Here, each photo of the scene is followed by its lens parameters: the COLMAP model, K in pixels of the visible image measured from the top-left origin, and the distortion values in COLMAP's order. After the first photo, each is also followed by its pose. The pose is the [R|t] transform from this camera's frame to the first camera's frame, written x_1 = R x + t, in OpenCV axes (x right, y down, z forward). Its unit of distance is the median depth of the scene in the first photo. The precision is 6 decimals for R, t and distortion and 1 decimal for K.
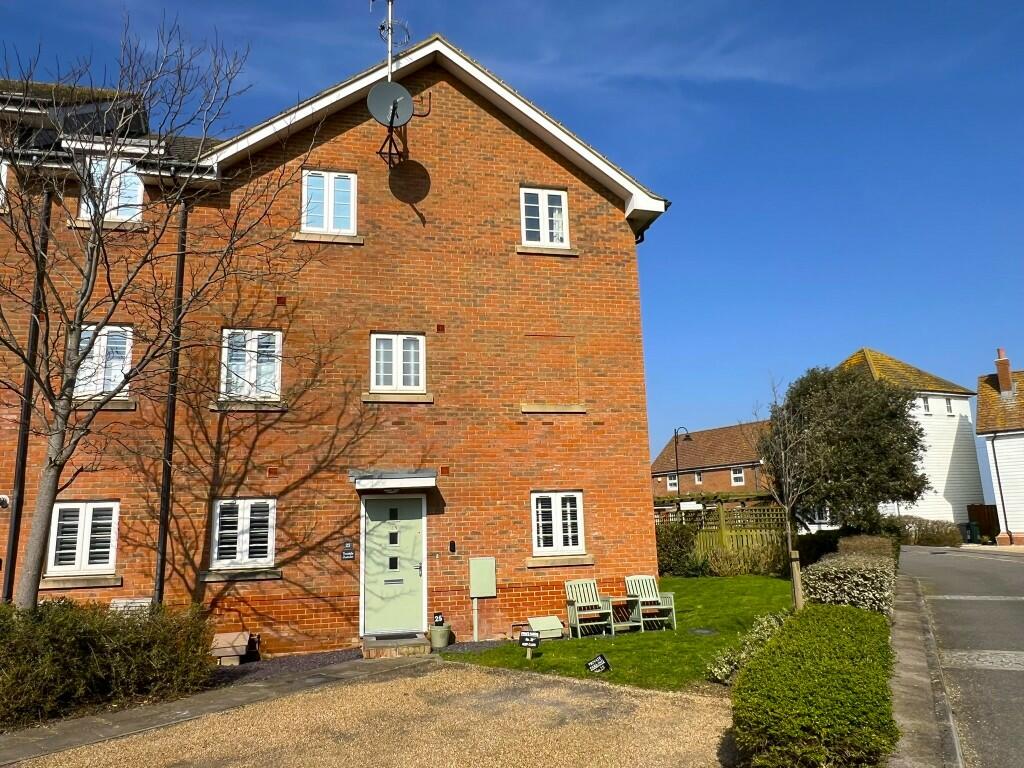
lens RADIAL K [[696.7, 0, 512.0], [0, 696.7, 384.0], [0, 0, 1]] dist [-0.005641, -0.002502]
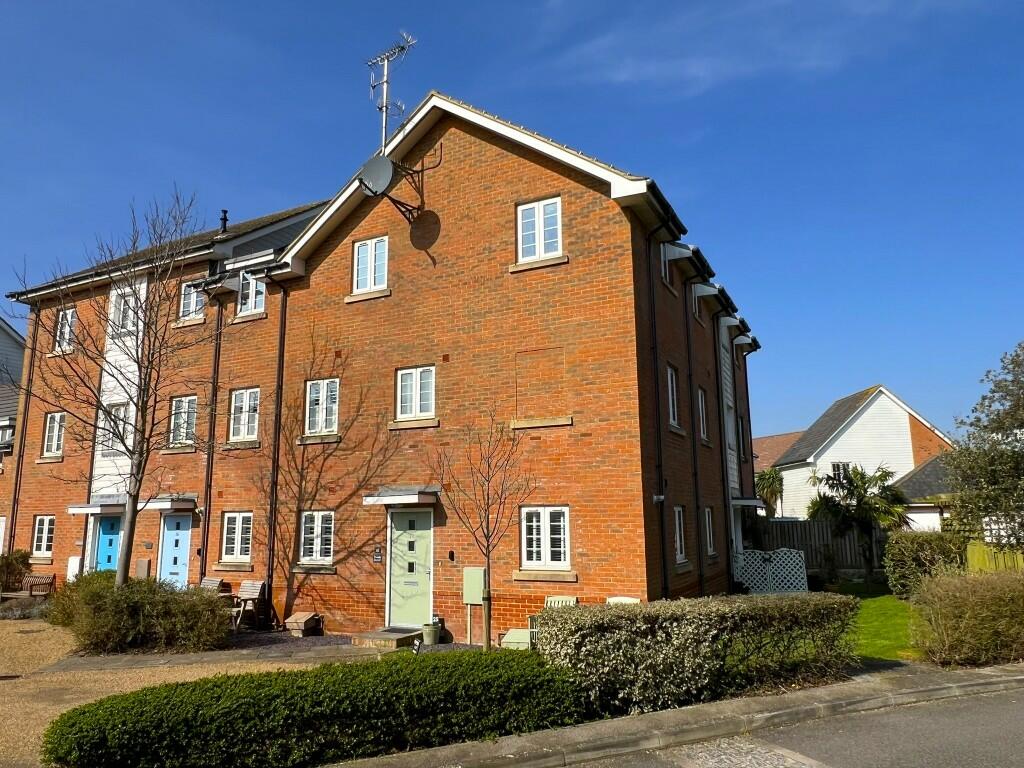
lens RADIAL K [[696.7, 0, 512.0], [0, 696.7, 384.0], [0, 0, 1]] dist [-0.005641, -0.002502]
pose [[0.773270, -0.098242, -0.626419, 0.718866], [0.111933, 0.993559, -0.017648, -0.007799], [0.624118, -0.056470, 0.779286, 0.215893]]
